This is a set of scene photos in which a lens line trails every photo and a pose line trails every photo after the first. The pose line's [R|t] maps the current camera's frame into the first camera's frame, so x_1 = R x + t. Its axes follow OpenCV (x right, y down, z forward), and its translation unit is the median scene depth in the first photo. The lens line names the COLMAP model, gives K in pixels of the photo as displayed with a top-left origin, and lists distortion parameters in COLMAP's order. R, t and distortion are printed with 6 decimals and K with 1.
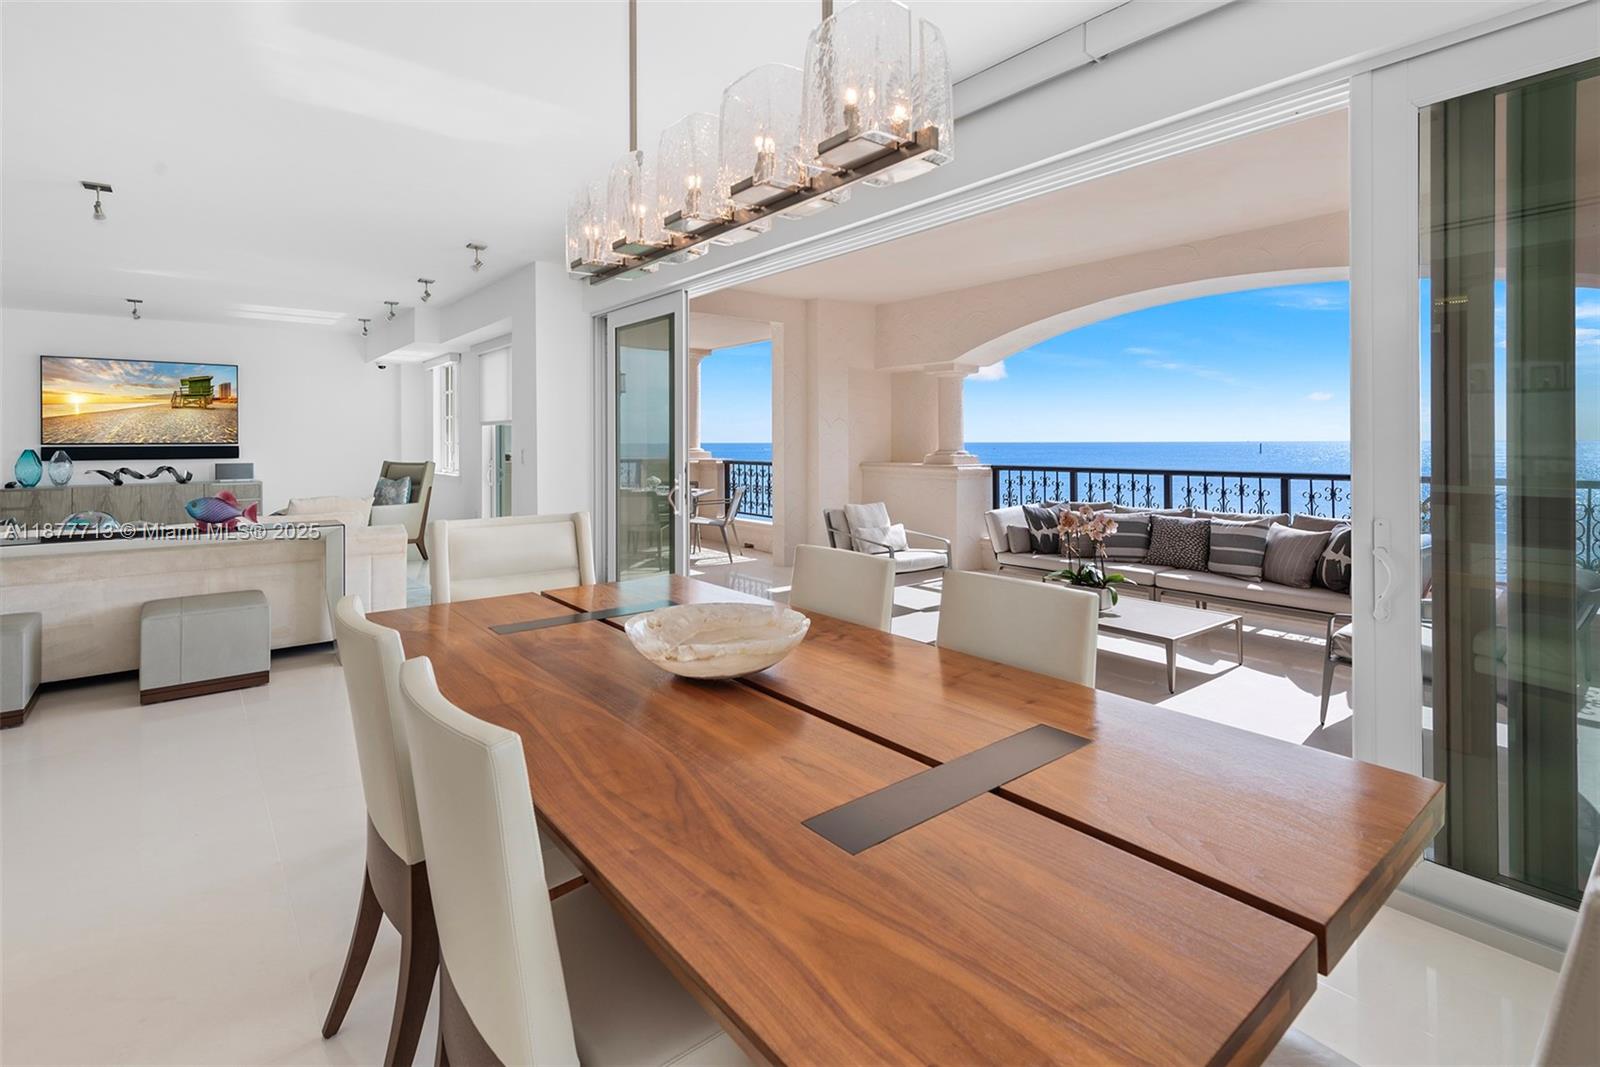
lens RADIAL K [[753.6, 0, 798.3], [0, 753.6, 439.1], [0, 0, 1]] dist [0.002429, -0.000254]
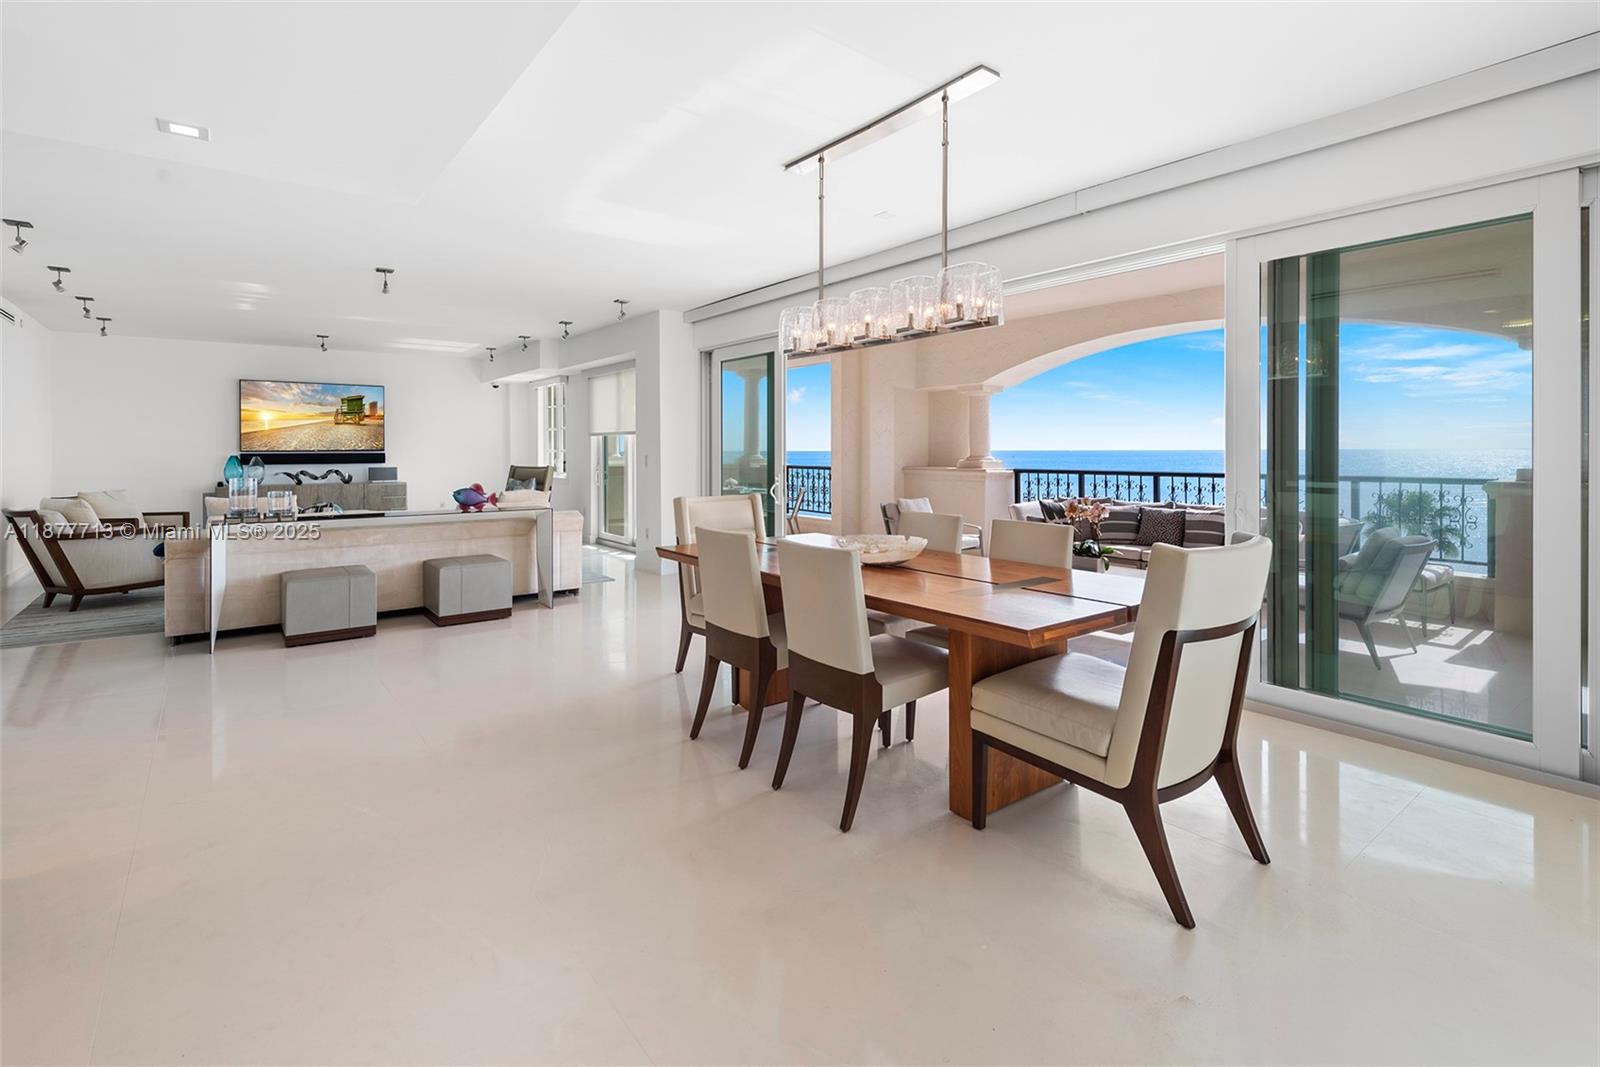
lens RADIAL K [[749.0, 0, 799.0], [0, 749.0, 450.7], [0, 0, 1]] dist [0.014201, 0.000035]
pose [[0.999711, 0.000270, -0.024028, -0.070805], [-0.000147, 0.999987, 0.005111, -0.000842], [0.024029, -0.005106, 0.999698, -0.252528]]
